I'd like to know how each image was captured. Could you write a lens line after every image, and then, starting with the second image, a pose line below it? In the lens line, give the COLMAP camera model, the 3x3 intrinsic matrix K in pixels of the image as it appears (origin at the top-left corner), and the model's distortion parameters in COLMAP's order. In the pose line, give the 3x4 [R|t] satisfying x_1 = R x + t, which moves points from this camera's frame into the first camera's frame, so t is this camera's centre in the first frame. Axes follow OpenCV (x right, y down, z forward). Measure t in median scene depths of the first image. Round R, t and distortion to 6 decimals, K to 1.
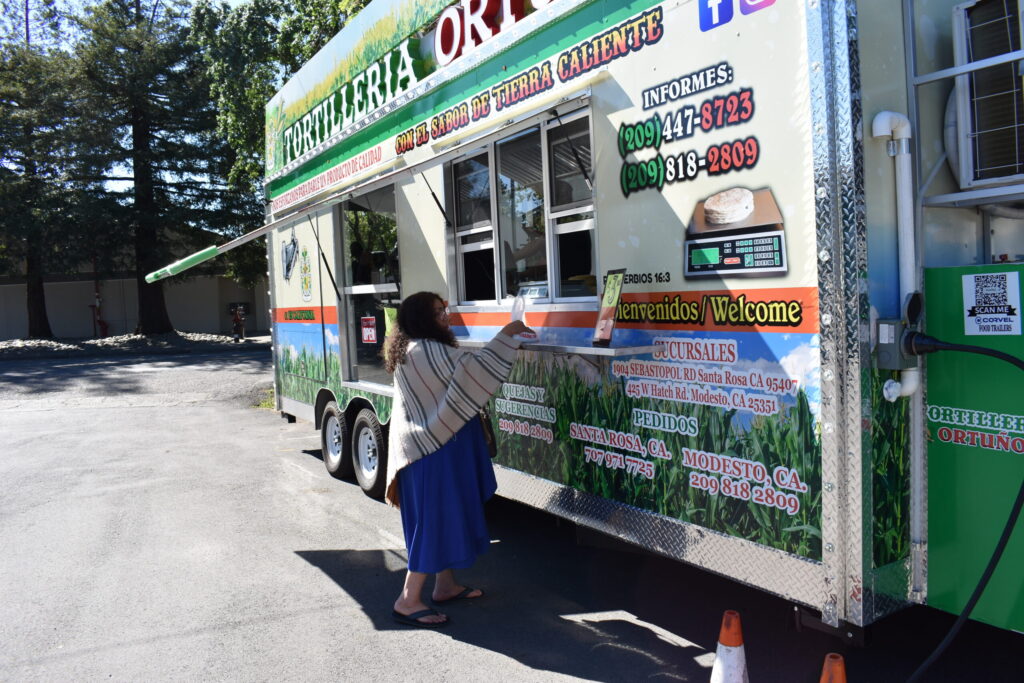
lens RADIAL K [[817.1, 0, 512.0], [0, 817.1, 341.5], [0, 0, 1]] dist [-0.091516, 0.000181]
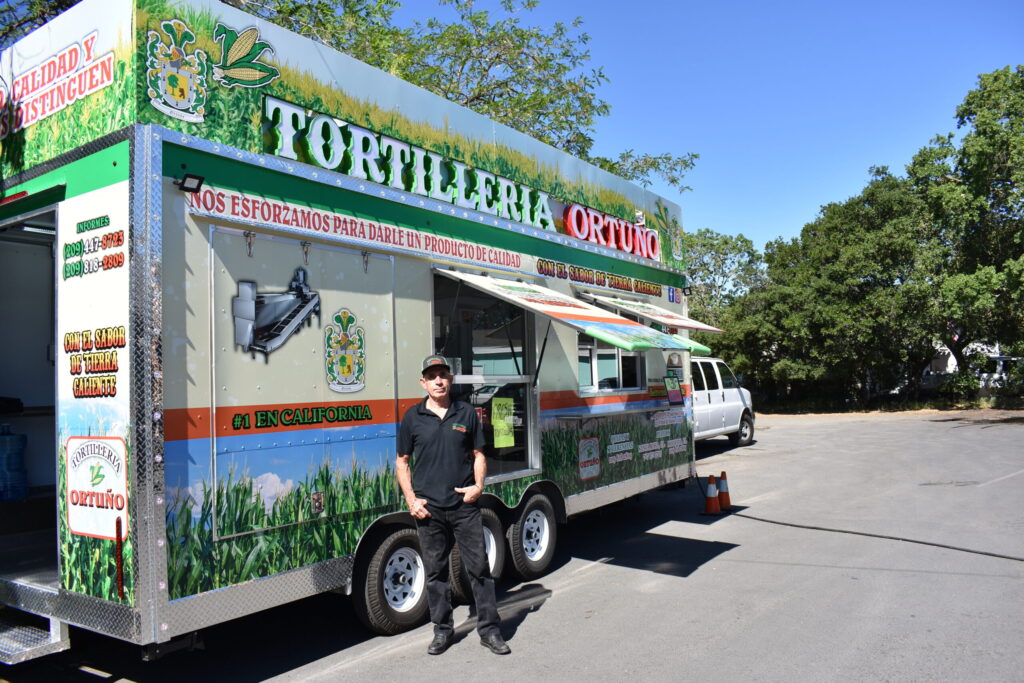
lens RADIAL K [[817.1, 0, 512.0], [0, 817.1, 341.5], [0, 0, 1]] dist [-0.091516, 0.000181]
pose [[-0.451733, 0.104771, 0.885980, -1.332028], [0.100146, 0.992759, -0.066337, -0.050372], [-0.886515, 0.058760, -0.458954, 1.762110]]
